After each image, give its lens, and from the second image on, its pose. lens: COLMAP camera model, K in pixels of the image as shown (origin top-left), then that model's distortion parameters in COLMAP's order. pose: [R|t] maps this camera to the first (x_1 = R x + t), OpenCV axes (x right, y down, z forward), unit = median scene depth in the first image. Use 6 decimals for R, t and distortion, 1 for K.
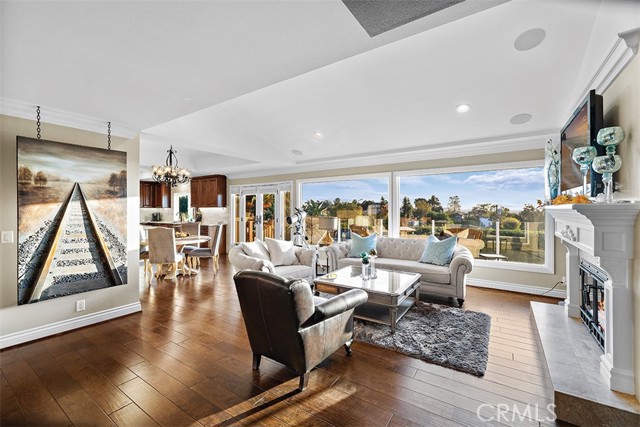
lens RADIAL K [[268.3, 0, 321.4], [0, 268.3, 209.5], [0, 0, 1]] dist [-0.001155, 0.001437]
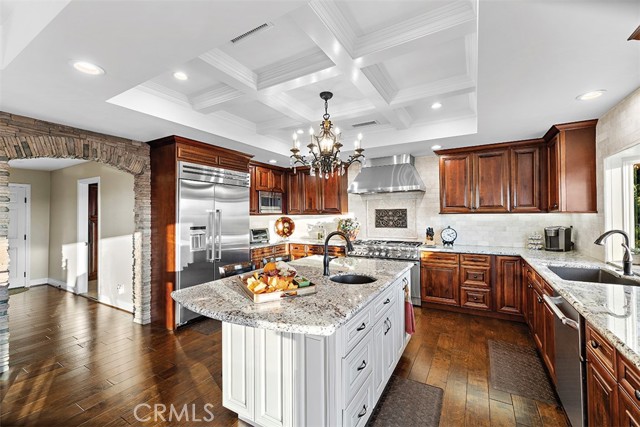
lens RADIAL K [[268.3, 0, 321.4], [0, 268.3, 211.8], [0, 0, 1]] dist [-0.001155, 0.001437]
pose [[0.067043, -0.008636, -0.997713, -0.468282], [0.003891, 0.999957, -0.008394, -0.009705], [0.997743, -0.003319, 0.067074, 1.086536]]
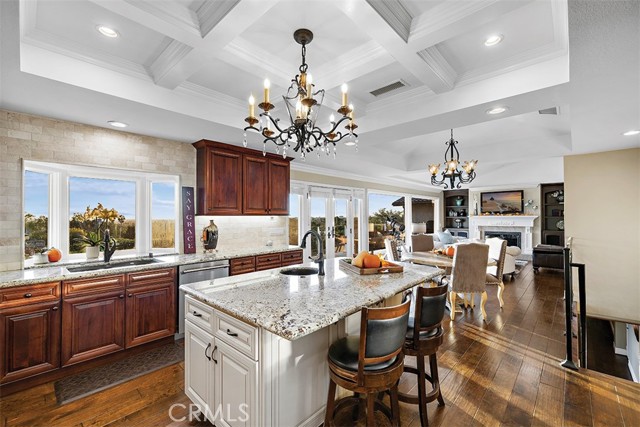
lens RADIAL K [[268.3, 0, 318.6], [0, 268.3, 214.4], [0, 0, 1]] dist [-0.001155, 0.001437]
pose [[-0.167505, -0.003258, -0.985866, -0.615856], [-0.001067, 0.999995, -0.003123, -0.007069], [0.985871, 0.000529, -0.167508, 1.190267]]
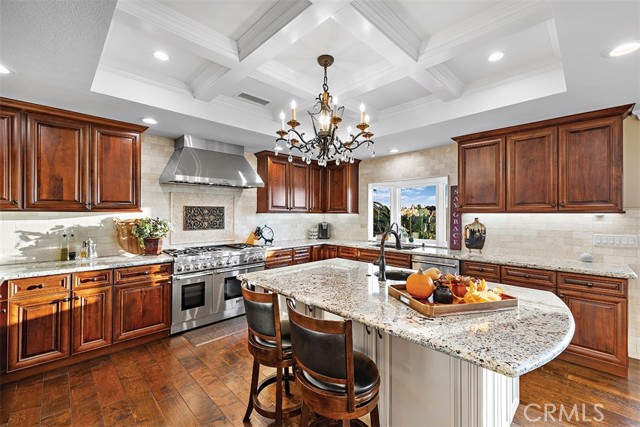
lens RADIAL K [[268.3, 0, 320.8], [0, 268.3, 212.9], [0, 0, 1]] dist [-0.001155, 0.001437]
pose [[0.981043, 0.004737, -0.193735, -0.837669], [-0.006372, 0.999949, -0.007817, -0.005079], [0.193688, 0.008903, 0.981023, 0.789620]]
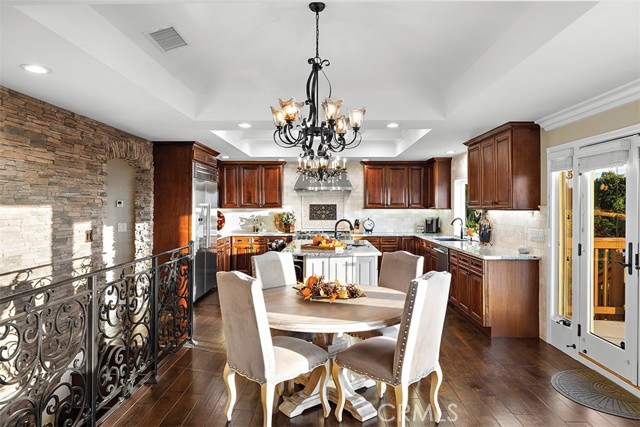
lens RADIAL K [[408.4, 0, 318.6], [0, 408.4, 213.8], [0, 0, 1]] dist [-0.004868, -0.000466]
pose [[0.532661, 0.018532, -0.846126, -0.064037], [-0.006584, 0.999821, 0.017753, -0.015351], [0.846303, -0.003885, 0.532687, 0.592906]]
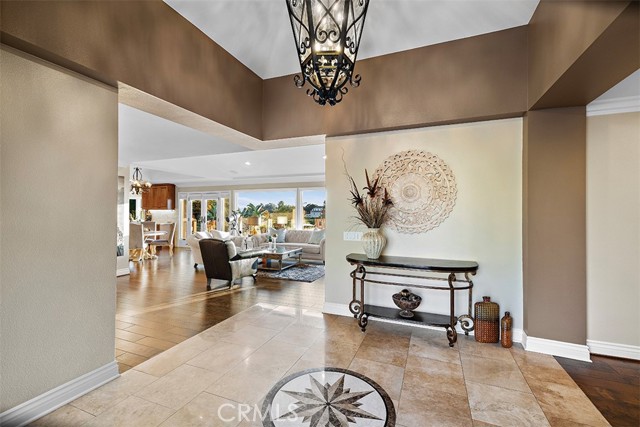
lens RADIAL K [[268.3, 0, 318.9], [0, 268.3, 211.5], [0, 0, 1]] dist [-0.001155, 0.001437]
pose [[0.980332, 0.008648, 0.197167, 0.066387], [-0.007795, 0.999957, -0.005104, 0.001780], [-0.197202, 0.003467, 0.980357, -0.443522]]
